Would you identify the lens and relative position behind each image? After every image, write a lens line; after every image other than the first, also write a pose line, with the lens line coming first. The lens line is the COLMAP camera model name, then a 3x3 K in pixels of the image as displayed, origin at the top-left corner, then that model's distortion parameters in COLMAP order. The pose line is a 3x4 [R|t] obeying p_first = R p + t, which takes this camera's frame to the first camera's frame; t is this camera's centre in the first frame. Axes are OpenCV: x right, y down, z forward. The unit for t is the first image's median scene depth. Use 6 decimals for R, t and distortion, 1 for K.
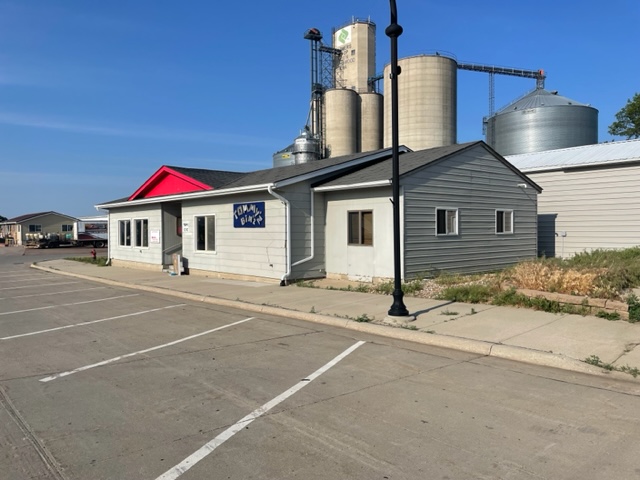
lens RADIAL K [[485.6, 0, 315.0], [0, 485.6, 244.1], [0, 0, 1]] dist [0.067479, -0.062701]
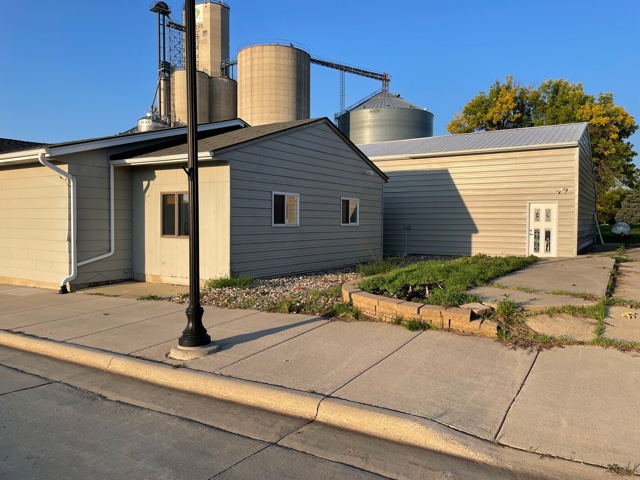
lens RADIAL K [[485.6, 0, 315.6], [0, 485.6, 242.8], [0, 0, 1]] dist [0.067479, -0.062701]
pose [[0.958219, 0.001270, 0.286034, 0.049410], [-0.005035, 0.999910, 0.012428, 0.000244], [-0.285993, -0.013349, 0.958139, 0.114811]]
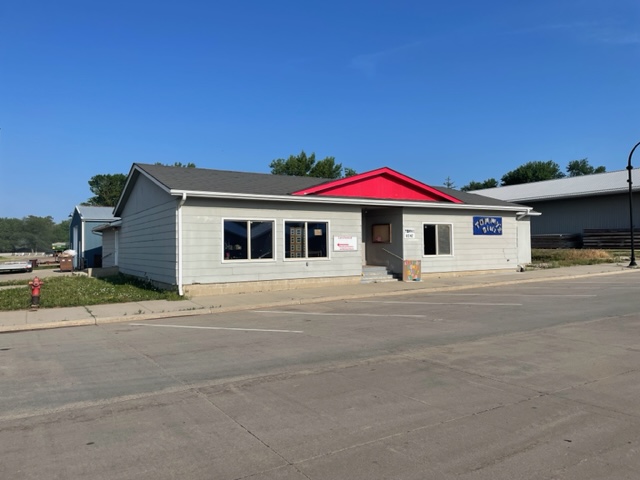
lens RADIAL K [[485.6, 0, 320.9], [0, 485.6, 237.5], [0, 0, 1]] dist [0.067479, -0.062701]
pose [[0.165466, 0.025888, 0.985876, -1.068824], [0.040073, 0.998653, -0.032949, 0.000107], [-0.985401, 0.044959, 0.164206, 0.838284]]
